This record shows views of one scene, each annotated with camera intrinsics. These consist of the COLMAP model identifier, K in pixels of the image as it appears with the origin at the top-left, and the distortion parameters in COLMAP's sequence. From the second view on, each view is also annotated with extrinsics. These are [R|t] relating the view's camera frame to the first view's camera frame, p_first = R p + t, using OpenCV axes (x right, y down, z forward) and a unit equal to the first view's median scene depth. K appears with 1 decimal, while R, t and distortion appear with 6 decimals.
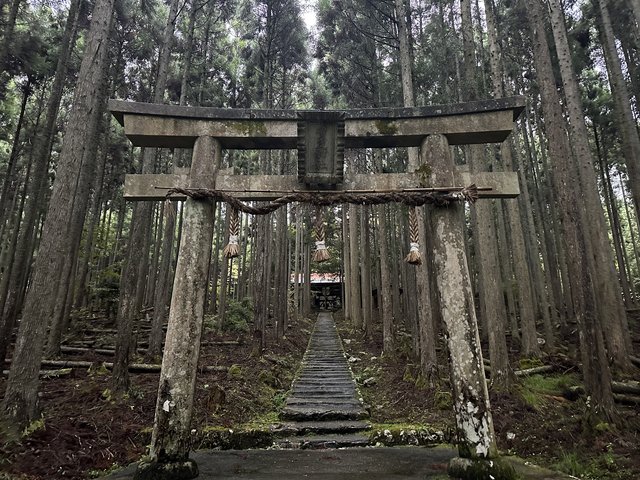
lens RADIAL K [[478.1, 0, 320.0], [0, 478.1, 240.0], [0, 0, 1]] dist [0.175466, -0.218423]
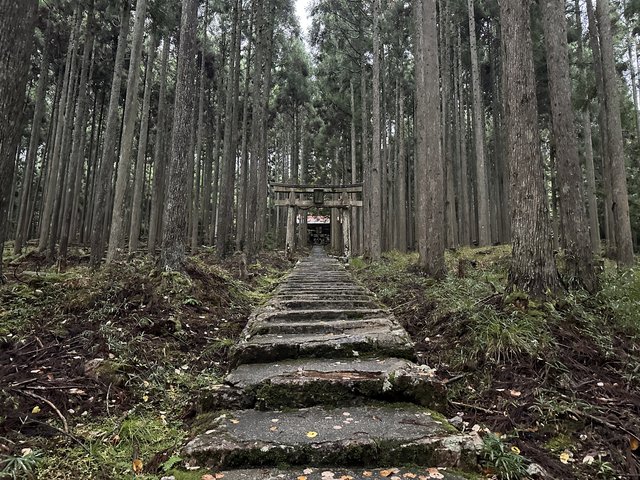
lens RADIAL K [[478.1, 0, 320.0], [0, 478.1, 240.0], [0, 0, 1]] dist [0.175466, -0.218423]
pose [[0.999729, 0.017858, 0.014945, -0.041781], [-0.019582, 0.992019, 0.124562, -0.320388], [-0.012601, -0.124821, 0.992099, -3.355013]]
